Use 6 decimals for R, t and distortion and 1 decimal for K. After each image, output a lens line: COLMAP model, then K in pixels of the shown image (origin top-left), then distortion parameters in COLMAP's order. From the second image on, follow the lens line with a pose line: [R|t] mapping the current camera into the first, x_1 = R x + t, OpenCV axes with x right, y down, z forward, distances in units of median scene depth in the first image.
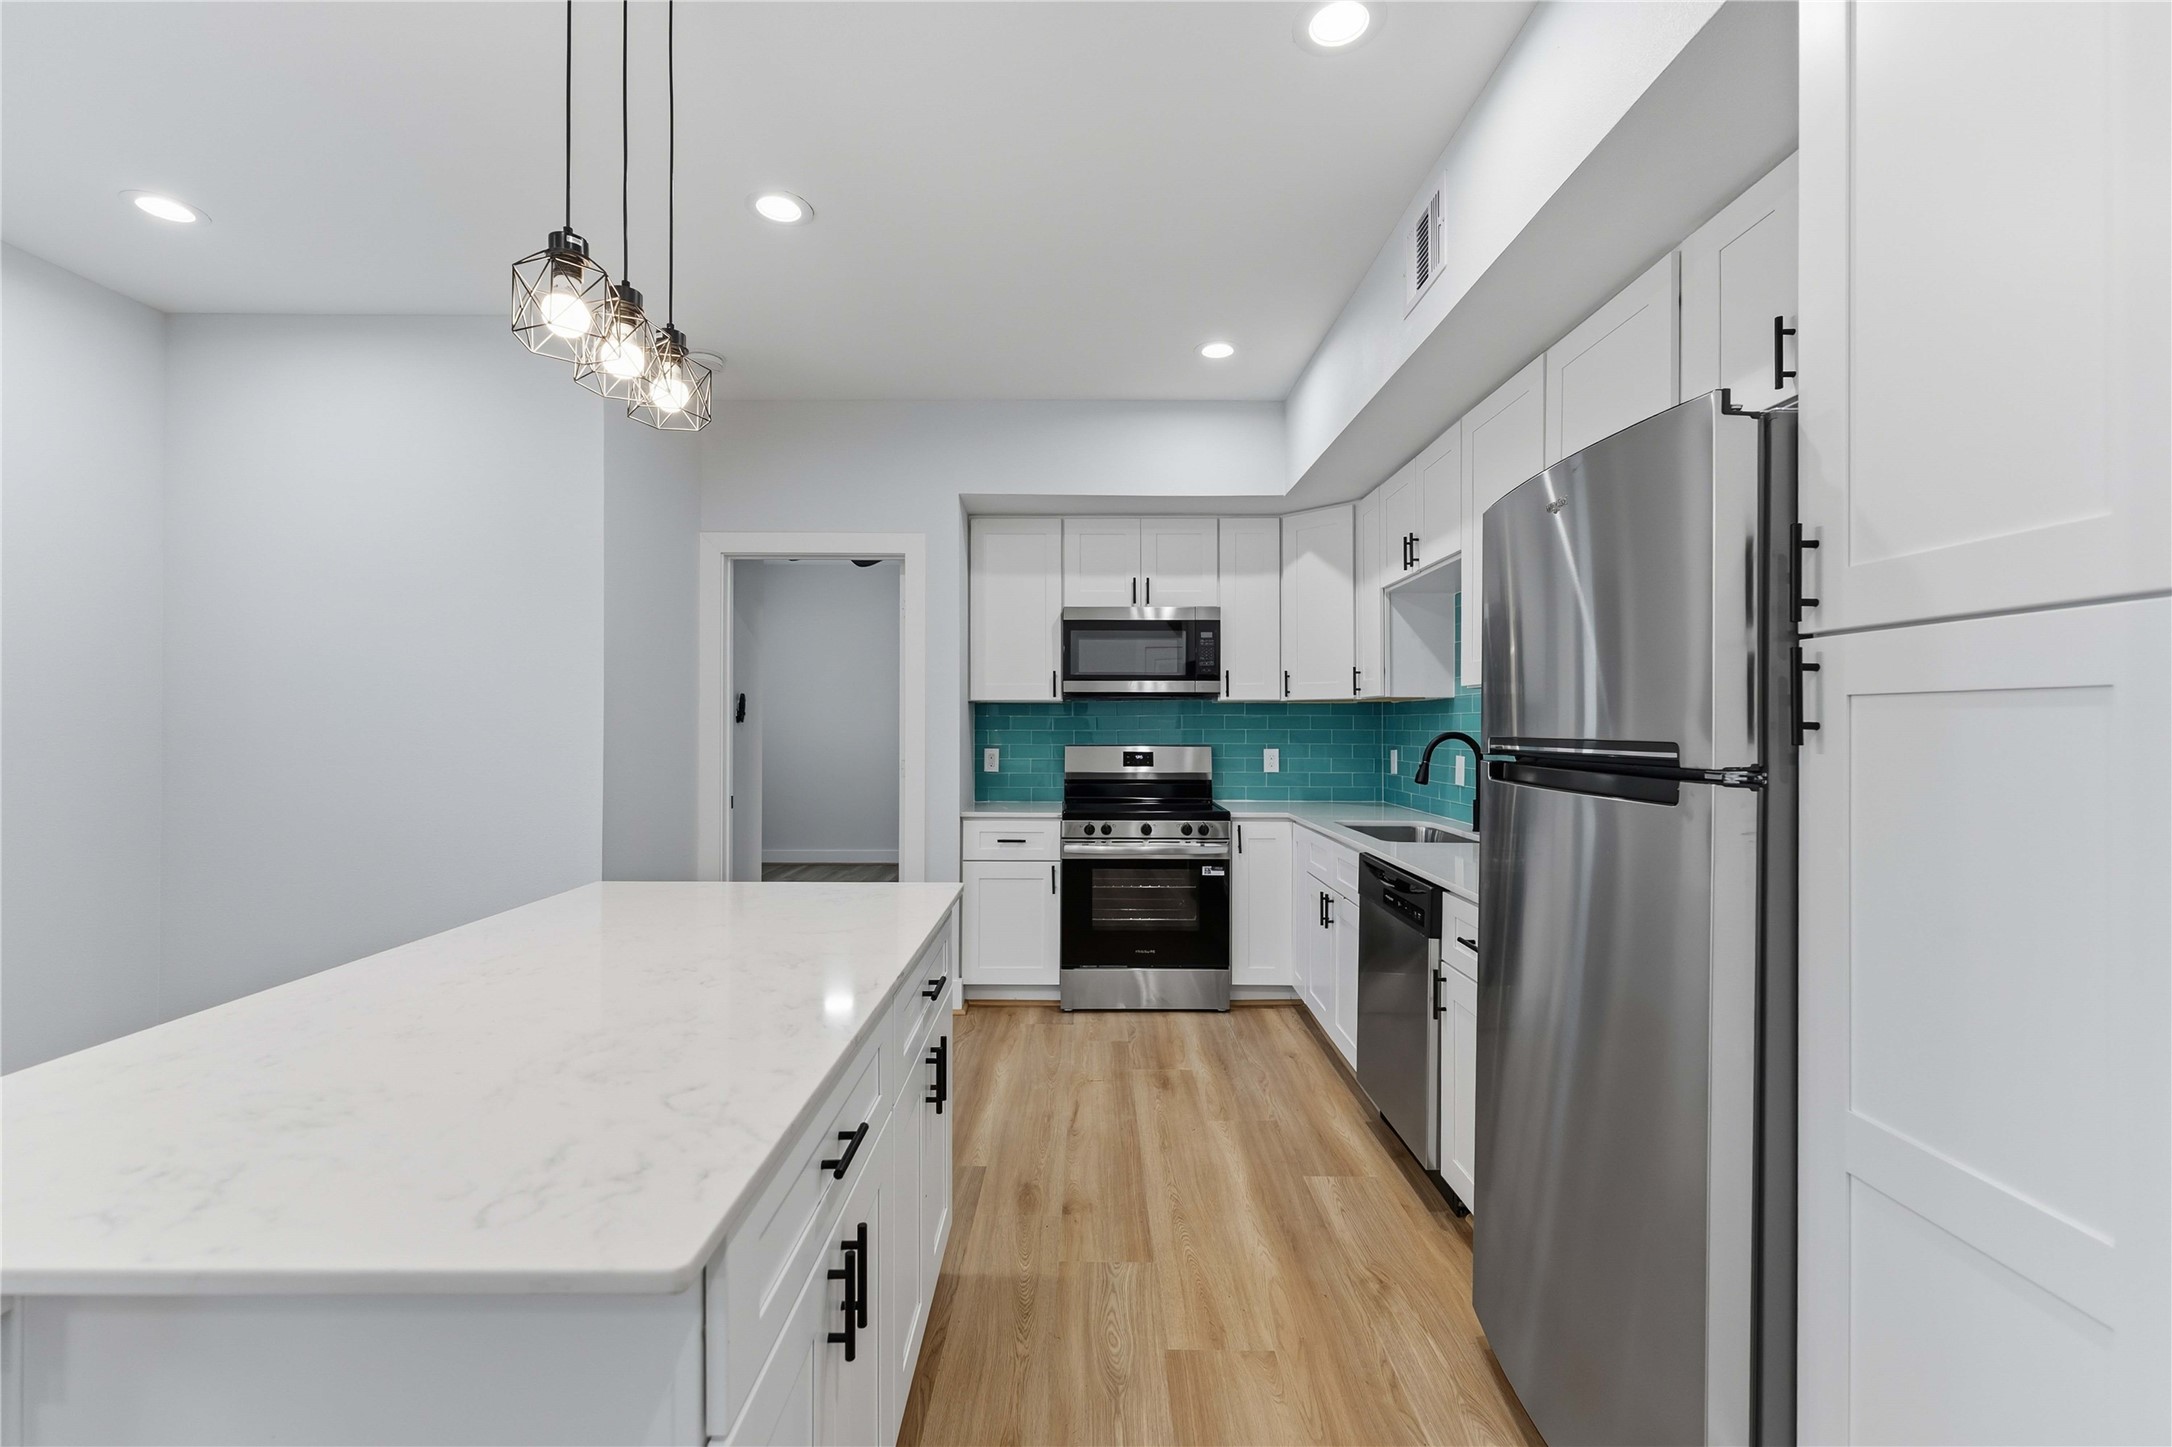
lens RADIAL K [[889.1, 0, 1093.9], [0, 889.1, 710.9], [0, 0, 1]] dist [-0.002935, 0.001030]
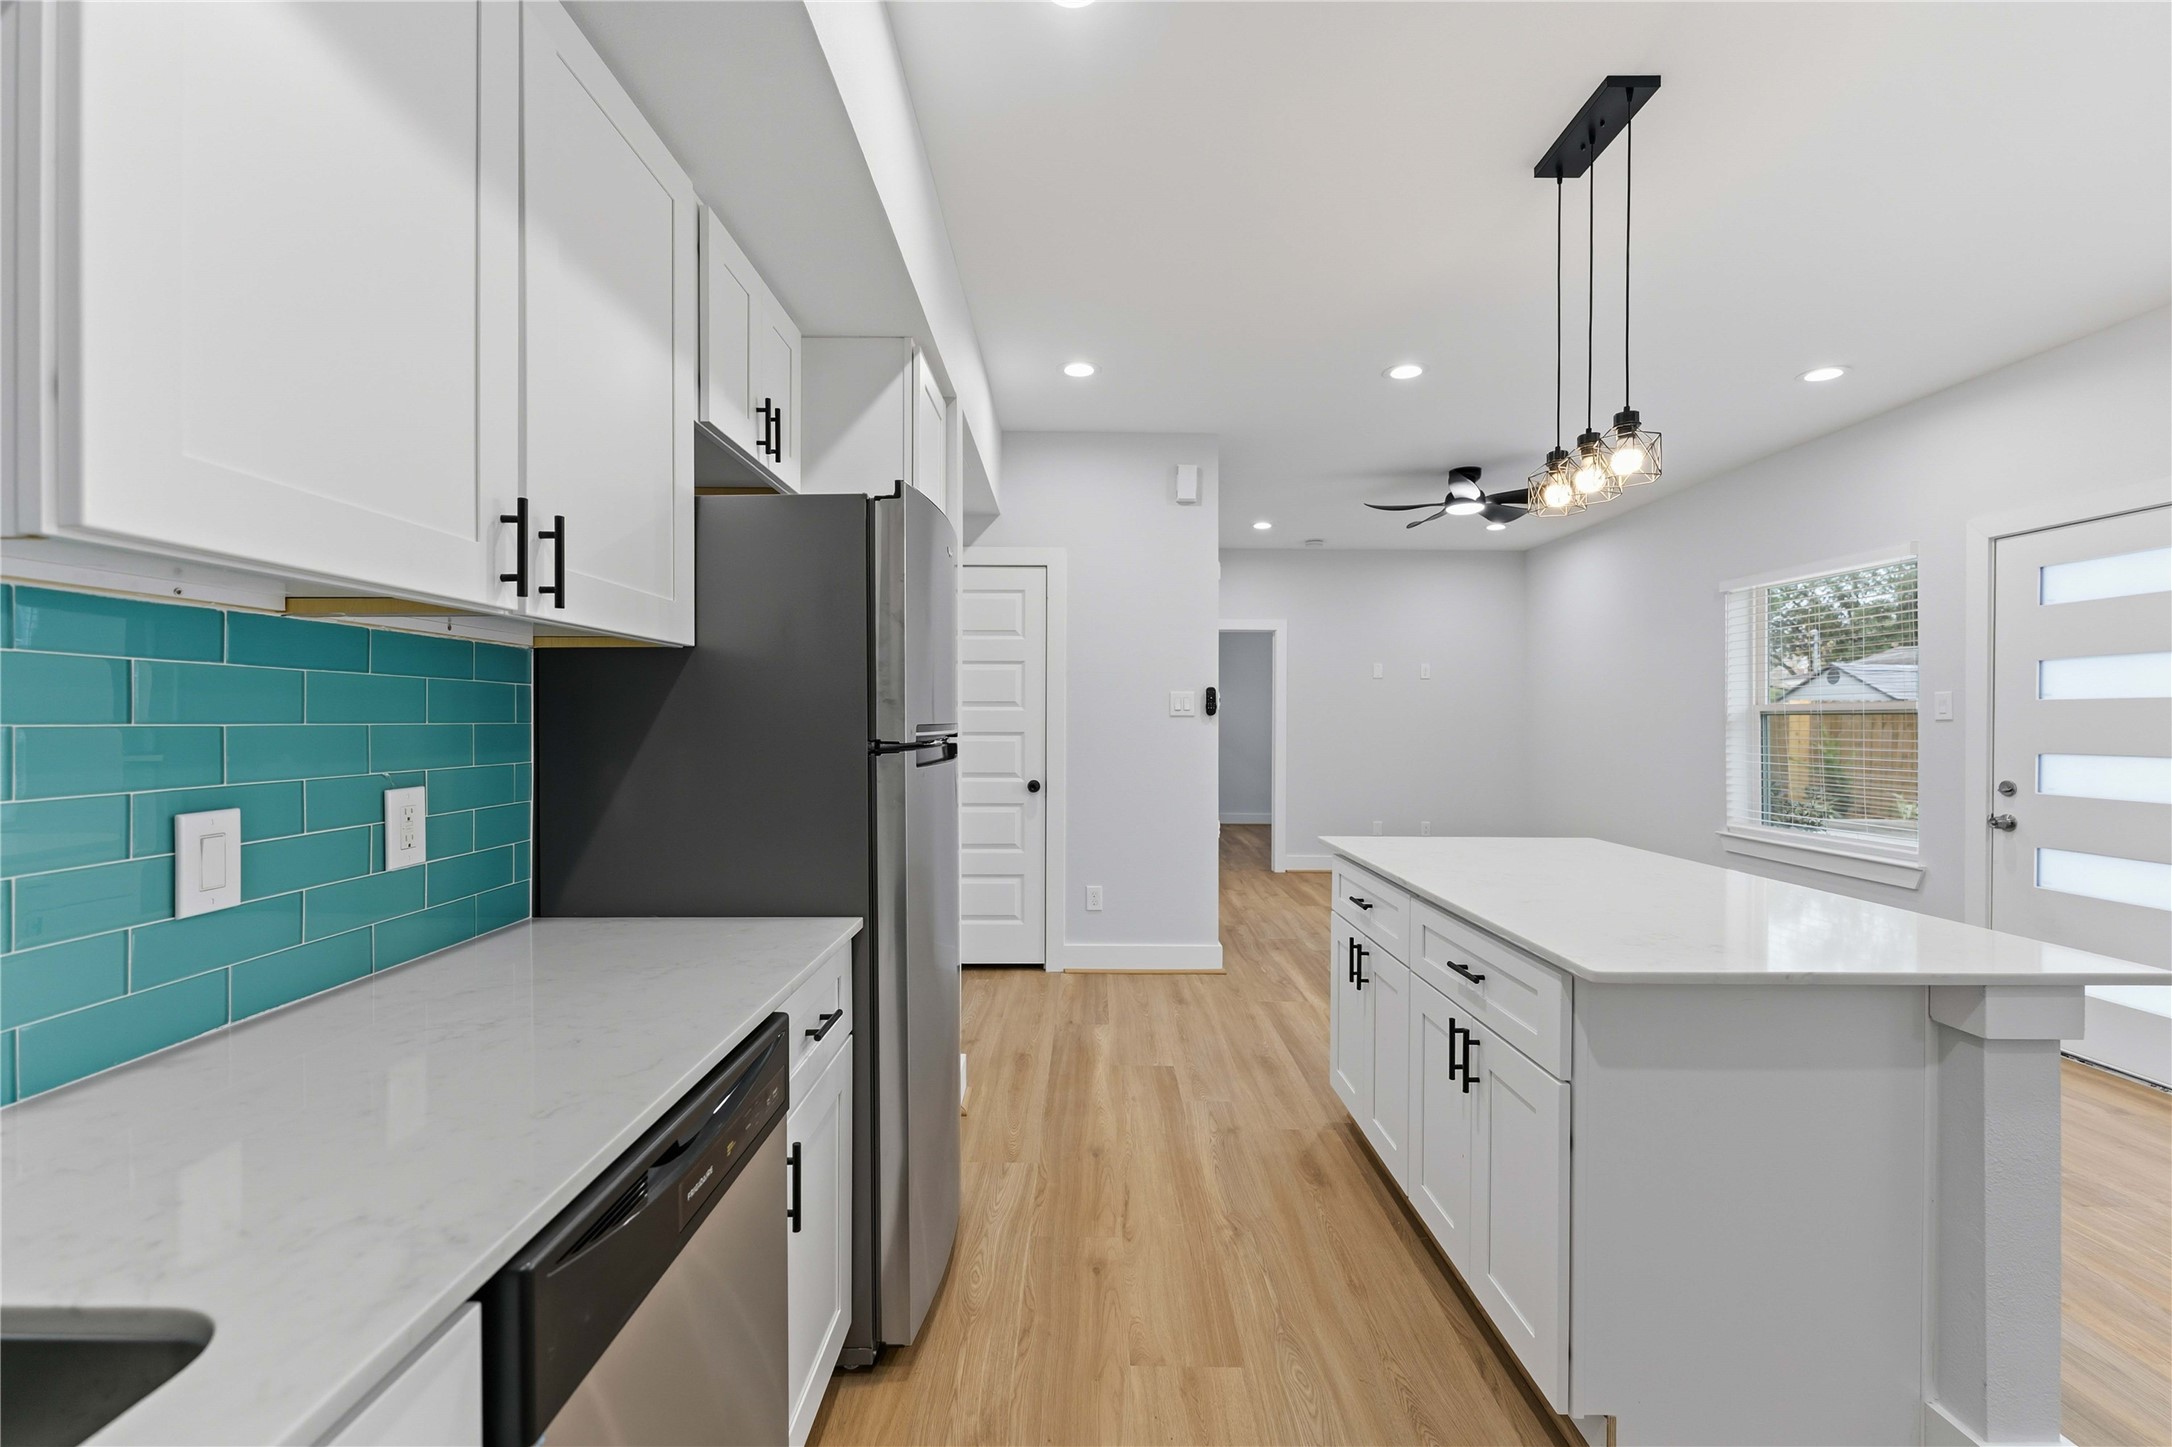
lens RADIAL K [[889.1, 0, 1097.8], [0, 889.1, 712.7], [0, 0, 1]] dist [-0.002935, 0.001030]
pose [[-0.999923, -0.008055, -0.009401, 0.237371], [-0.007852, 0.999741, -0.021367, 0.033663], [0.009570, -0.021291, -0.999728, 1.849828]]
